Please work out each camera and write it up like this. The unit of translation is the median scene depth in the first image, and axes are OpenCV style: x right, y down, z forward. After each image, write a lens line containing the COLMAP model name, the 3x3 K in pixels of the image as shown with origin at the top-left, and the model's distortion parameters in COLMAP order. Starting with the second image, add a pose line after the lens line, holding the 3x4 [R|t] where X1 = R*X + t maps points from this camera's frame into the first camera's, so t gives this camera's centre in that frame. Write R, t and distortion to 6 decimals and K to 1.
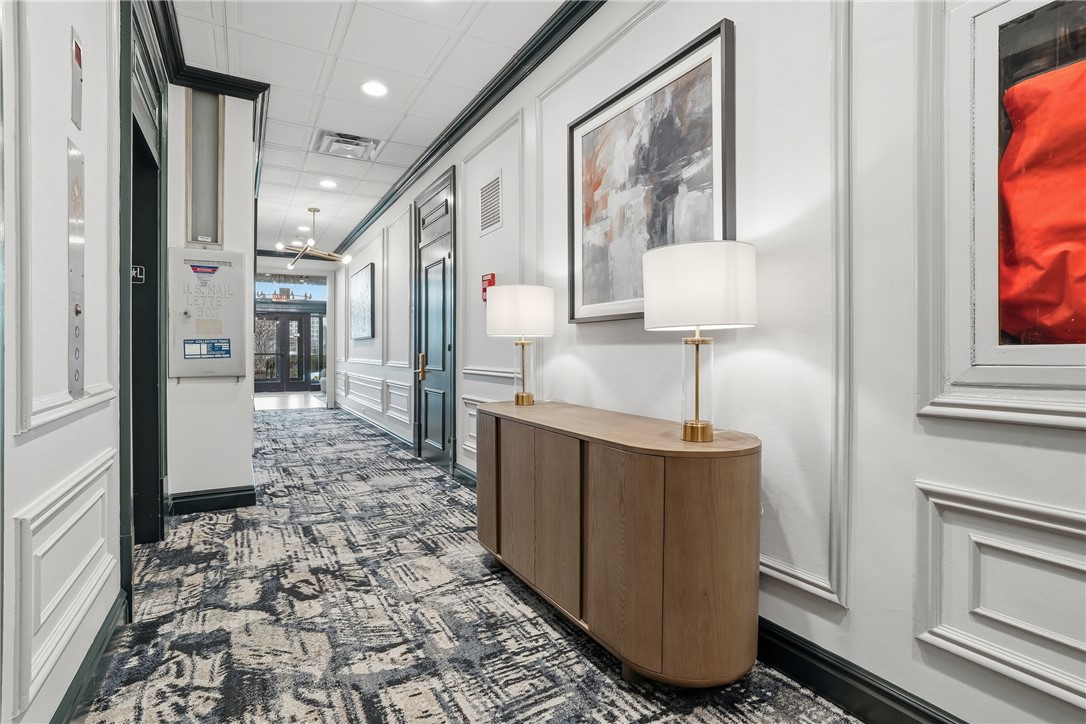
lens RADIAL K [[534.5, 0, 535.2], [0, 534.5, 353.5], [0, 0, 1]] dist [-0.058155, 0.029857]
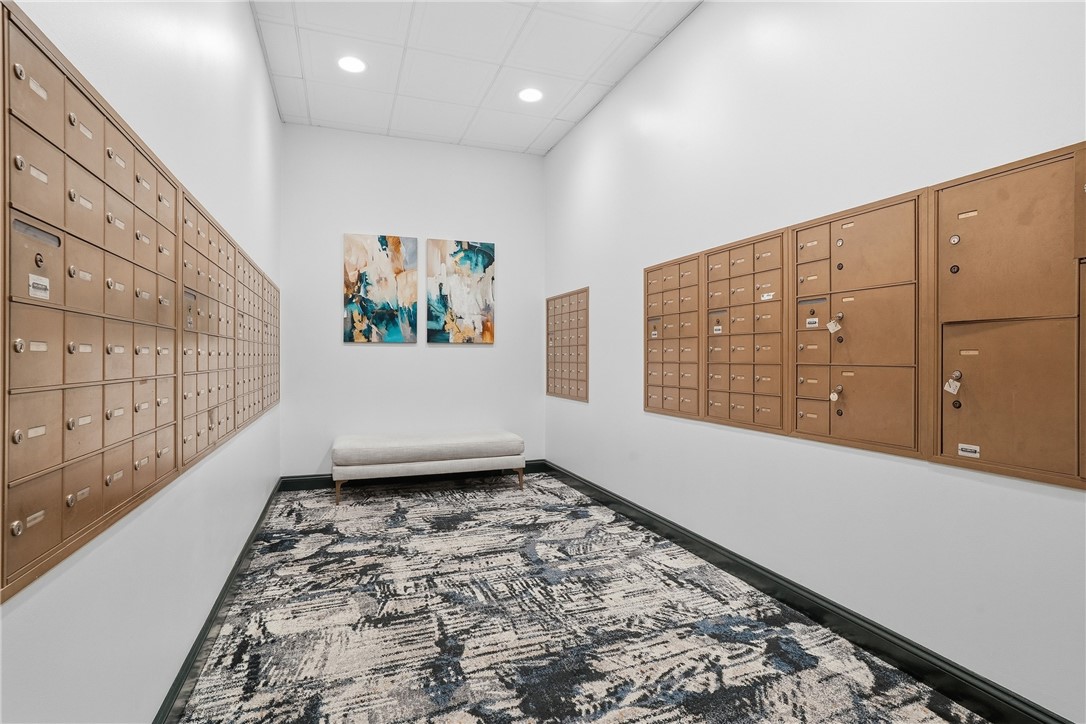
lens RADIAL K [[534.5, 0, 547.3], [0, 534.5, 357.5], [0, 0, 1]] dist [-0.058155, 0.029857]
pose [[-0.151855, 0.004352, -0.988393, 0.476047], [-0.003653, 0.999981, 0.004964, 0.000467], [0.988396, 0.004365, -0.151836, 1.295564]]
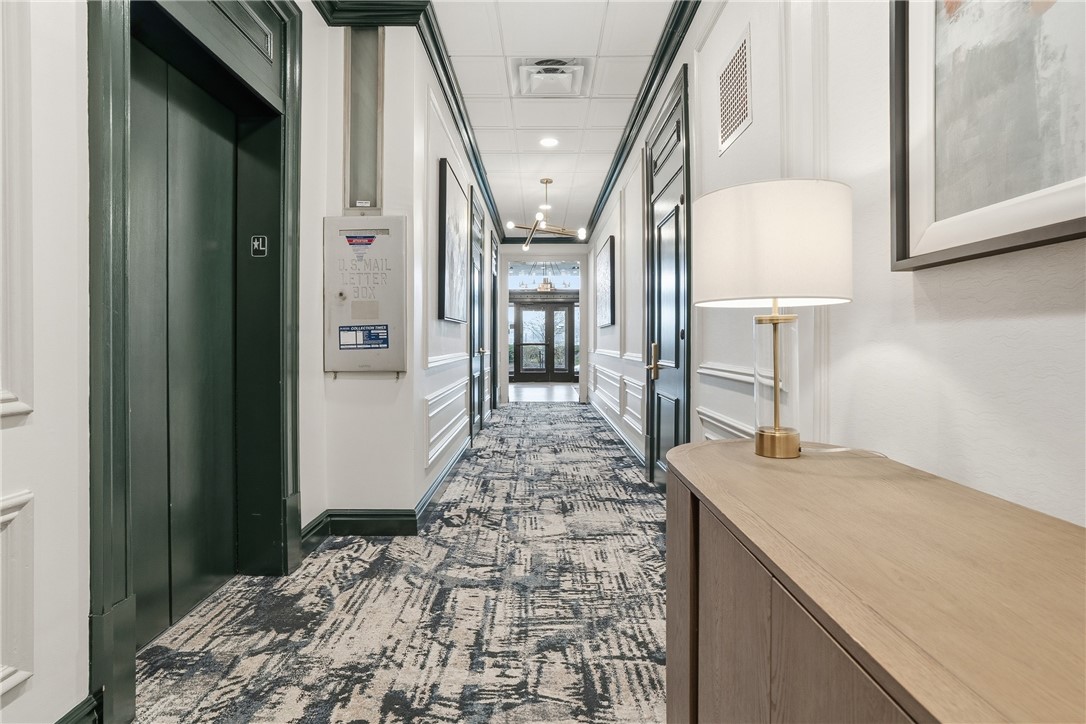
lens RADIAL K [[534.5, 0, 538.3], [0, 534.5, 346.4], [0, 0, 1]] dist [-0.058155, 0.029857]
pose [[0.869632, 0.002395, -0.493695, 0.022176], [-0.000401, 0.999991, 0.004145, 0.001578], [0.493700, -0.003407, 0.869625, 0.487653]]
